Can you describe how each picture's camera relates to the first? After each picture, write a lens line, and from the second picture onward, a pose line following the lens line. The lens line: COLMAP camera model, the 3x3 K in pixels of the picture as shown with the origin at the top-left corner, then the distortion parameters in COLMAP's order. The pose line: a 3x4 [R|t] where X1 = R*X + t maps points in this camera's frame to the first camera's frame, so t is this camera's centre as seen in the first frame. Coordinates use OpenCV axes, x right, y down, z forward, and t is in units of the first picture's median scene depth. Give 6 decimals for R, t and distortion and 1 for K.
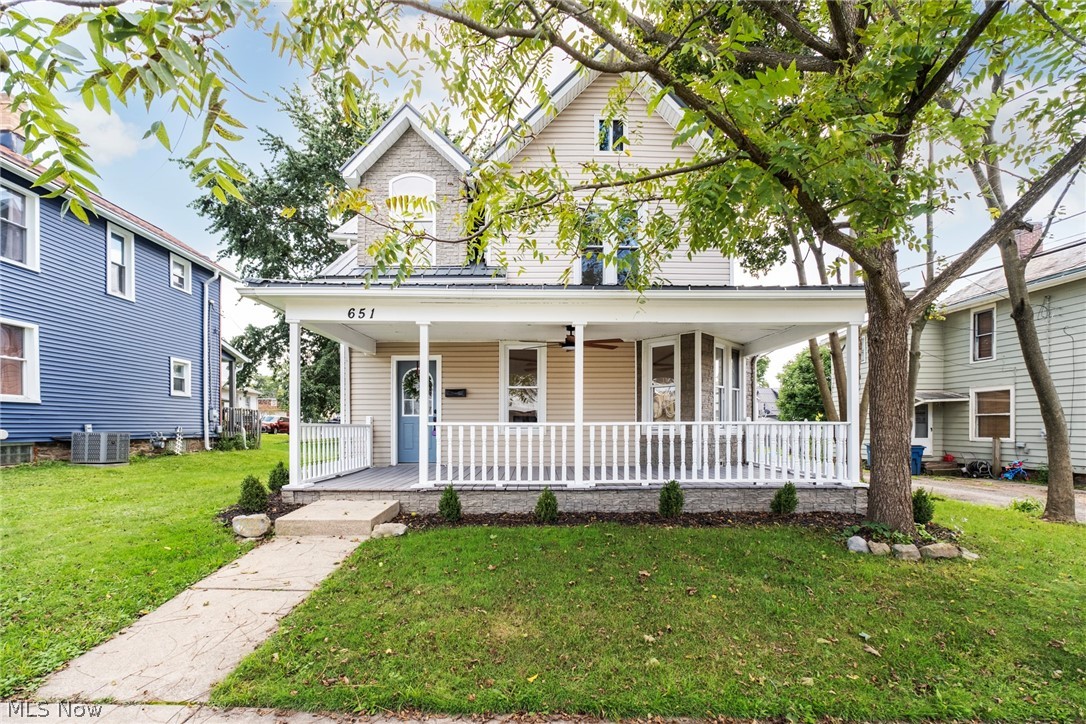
lens RADIAL K [[494.7, 0, 539.6], [0, 494.7, 425.8], [0, 0, 1]] dist [-0.002811, -0.000077]
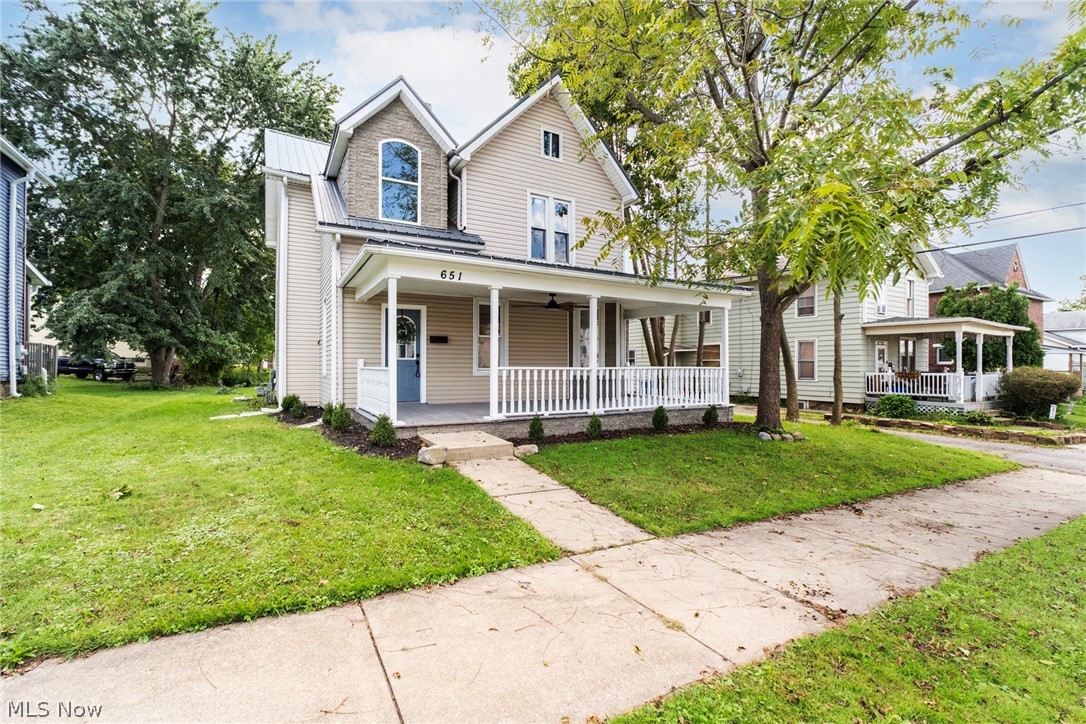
lens RADIAL K [[465.2, 0, 536.5], [0, 465.2, 363.3], [0, 0, 1]] dist [-0.005600, 0.001766]
pose [[0.878593, 0.008488, 0.477496, -0.488344], [-0.005827, 0.999958, -0.007055, -0.005930], [-0.477536, 0.003417, 0.878605, -0.055197]]
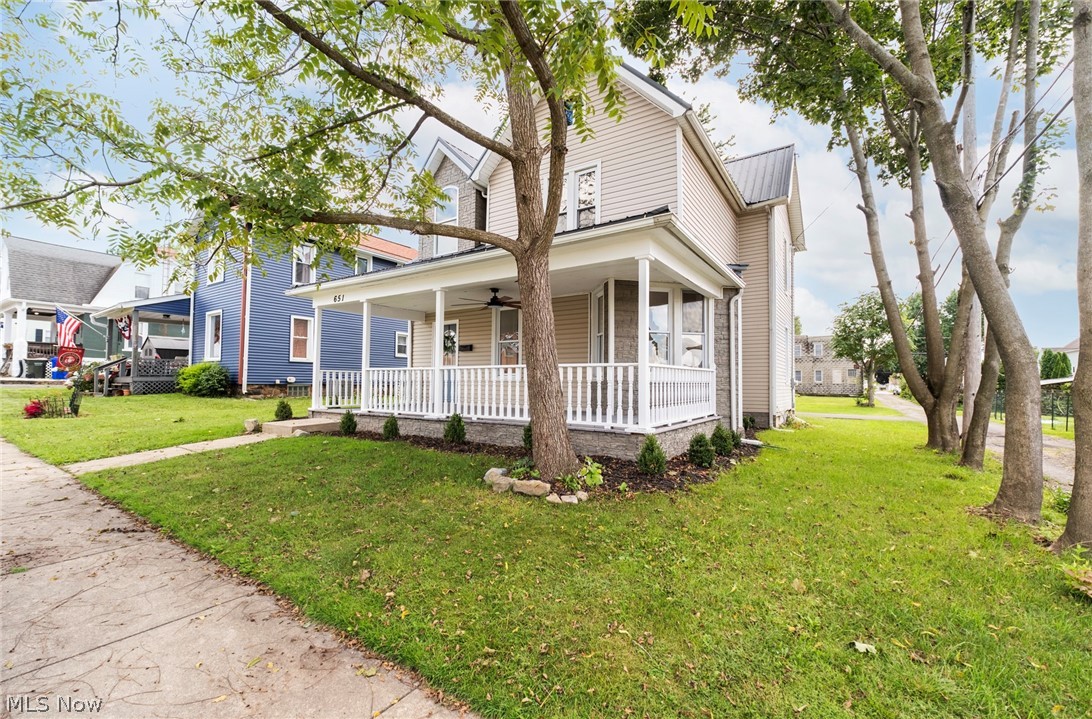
lens RADIAL K [[467.8, 0, 542.0], [0, 467.8, 367.6], [0, 0, 1]] dist [-0.005600, 0.001766]
pose [[0.806462, -0.011568, -0.591173, 0.726723], [0.000106, 0.999811, -0.019419, 0.011139], [0.591286, 0.015598, 0.806311, 0.122953]]
